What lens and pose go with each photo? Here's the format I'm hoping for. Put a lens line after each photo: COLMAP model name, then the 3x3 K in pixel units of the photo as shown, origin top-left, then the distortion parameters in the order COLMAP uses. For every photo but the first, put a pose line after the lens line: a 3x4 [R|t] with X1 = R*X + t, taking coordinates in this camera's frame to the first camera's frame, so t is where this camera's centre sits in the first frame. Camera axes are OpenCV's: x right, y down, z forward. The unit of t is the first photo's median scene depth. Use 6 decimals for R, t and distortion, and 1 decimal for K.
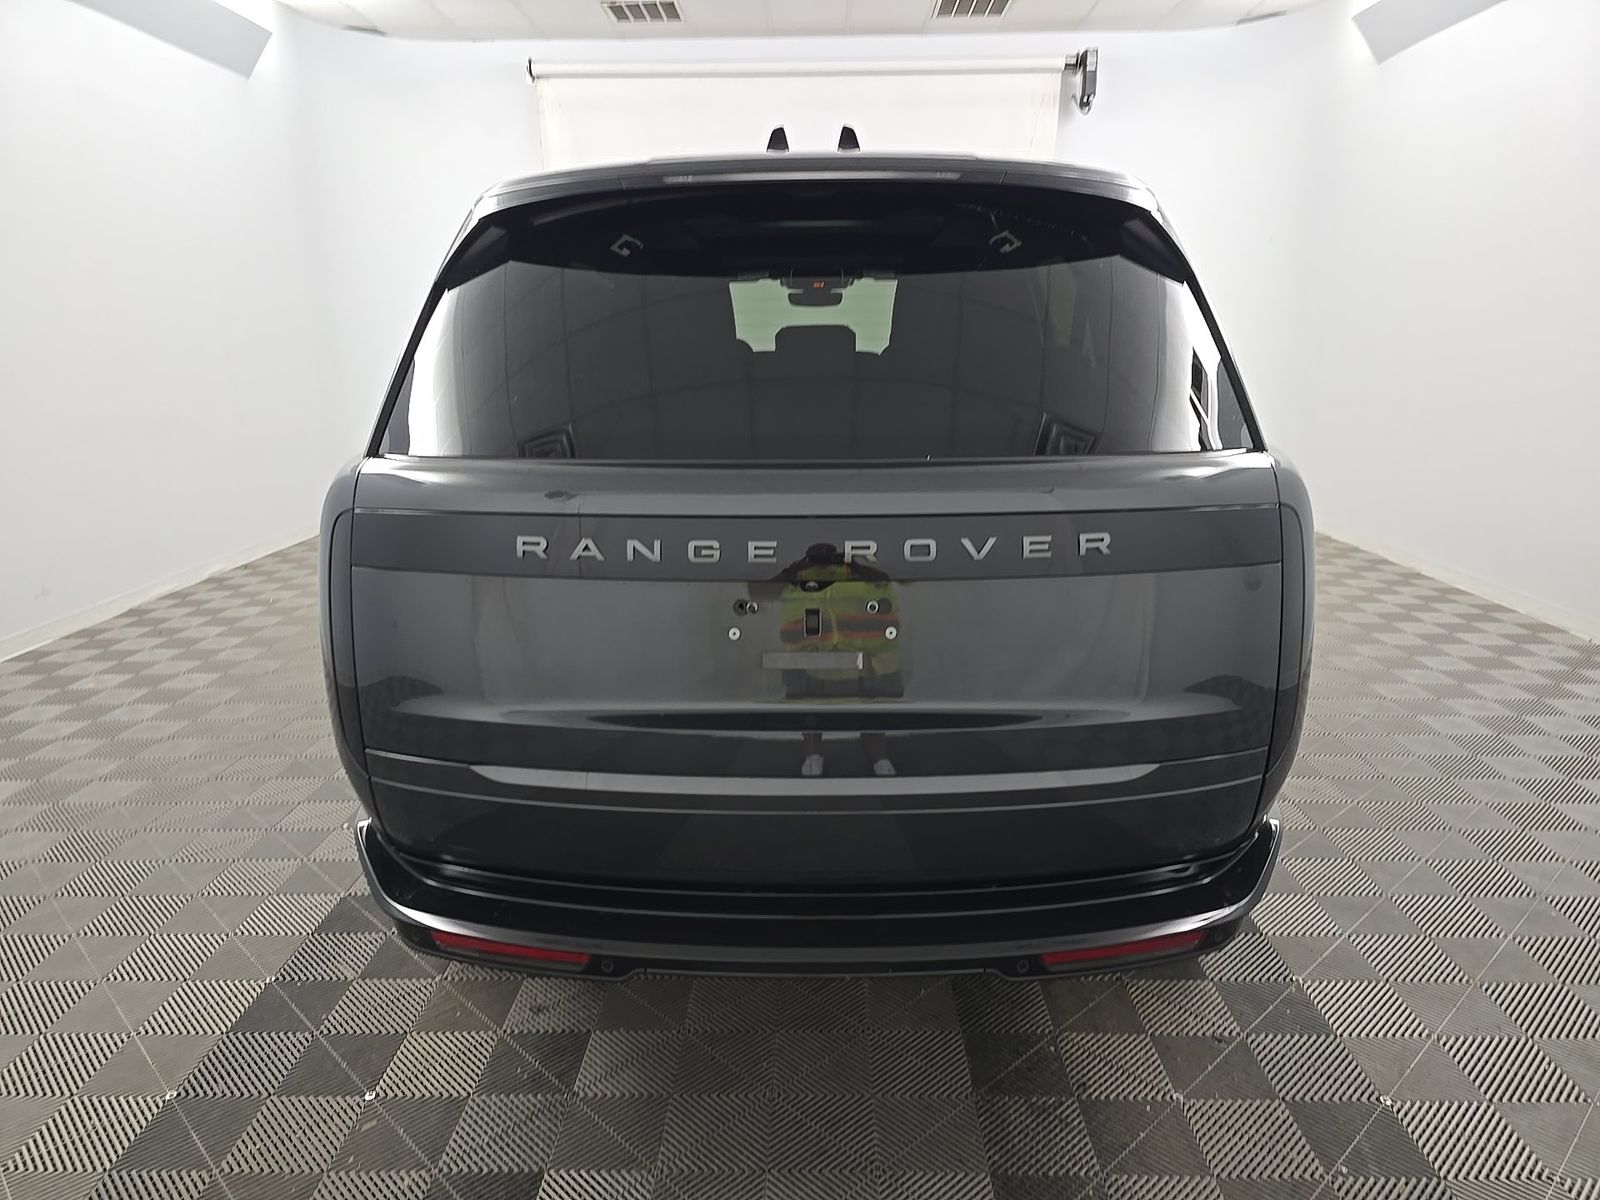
lens RADIAL K [[1087.6, 0, 800.0], [0, 1087.6, 600.0], [0, 0, 1]] dist [0.028630, -0.000331]
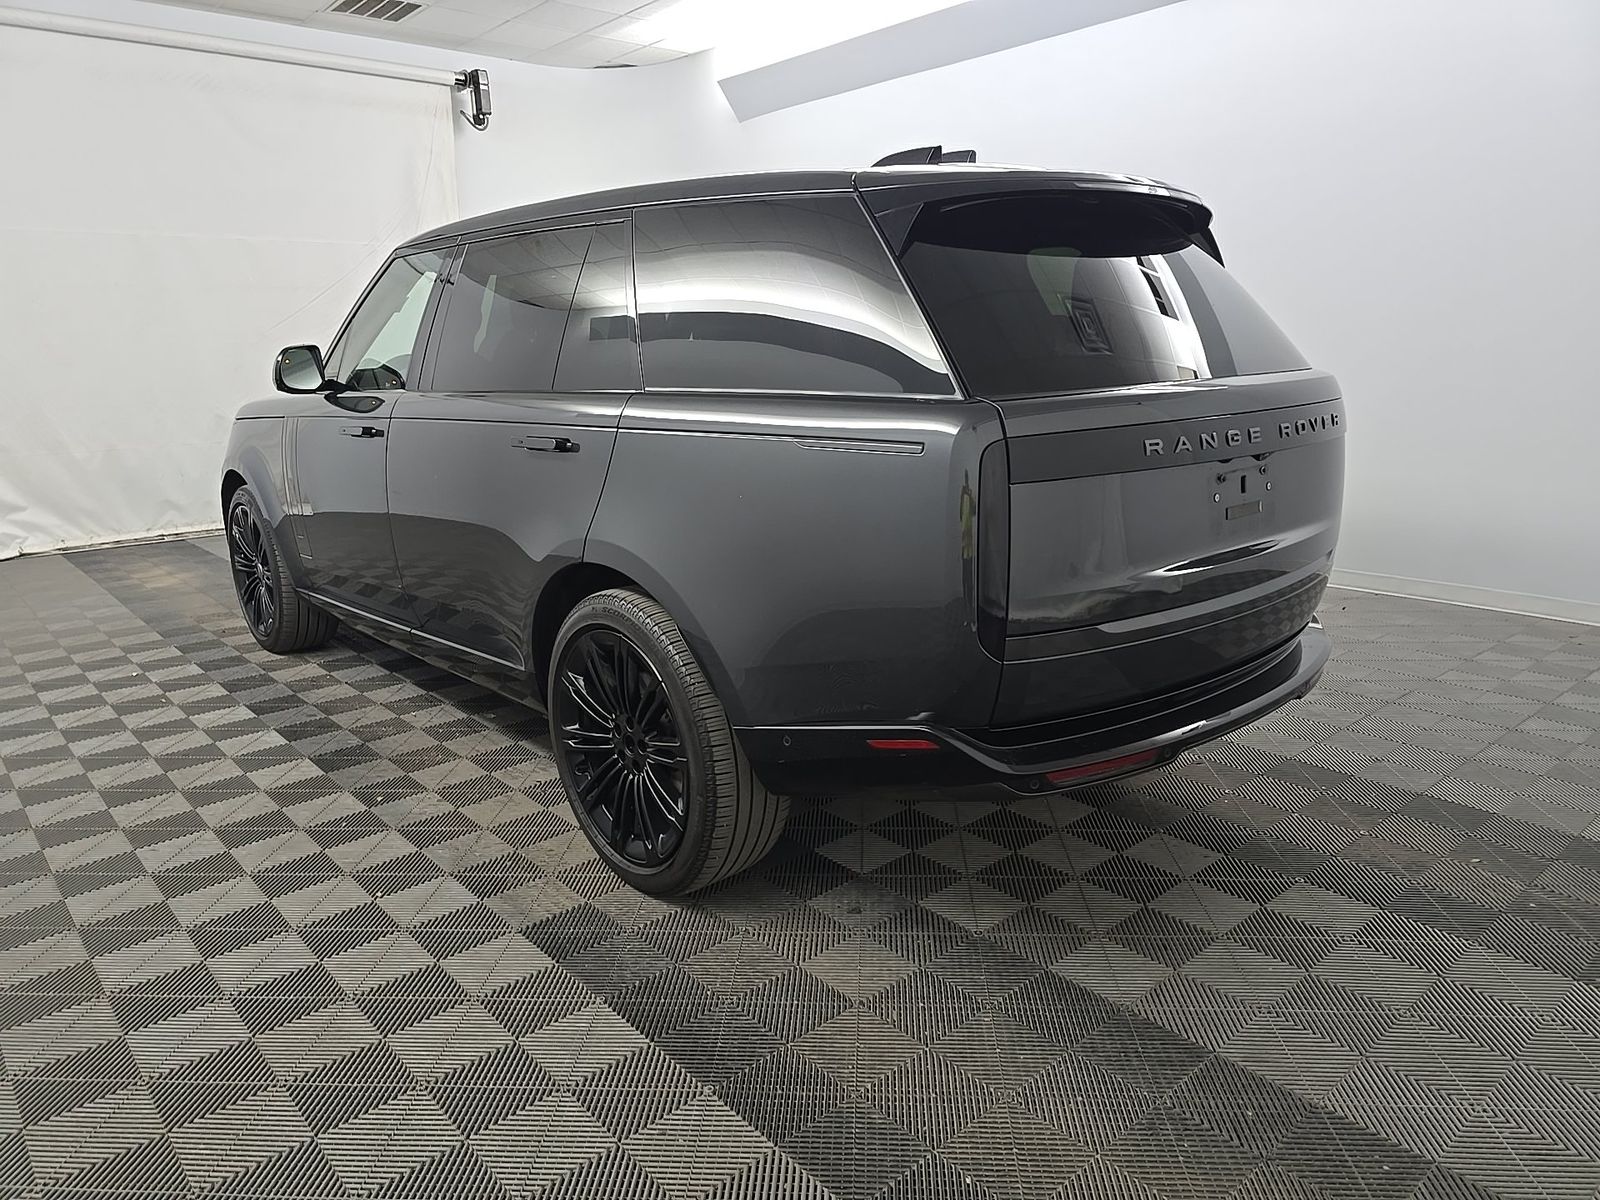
lens RADIAL K [[1087.6, 0, 800.0], [0, 1087.6, 600.0], [0, 0, 1]] dist [0.028630, -0.000331]
pose [[0.749118, -0.170119, 0.640220, -0.309371], [0.180850, 0.982270, 0.049397, -0.001819], [-0.637272, 0.078780, 0.766602, 0.050444]]
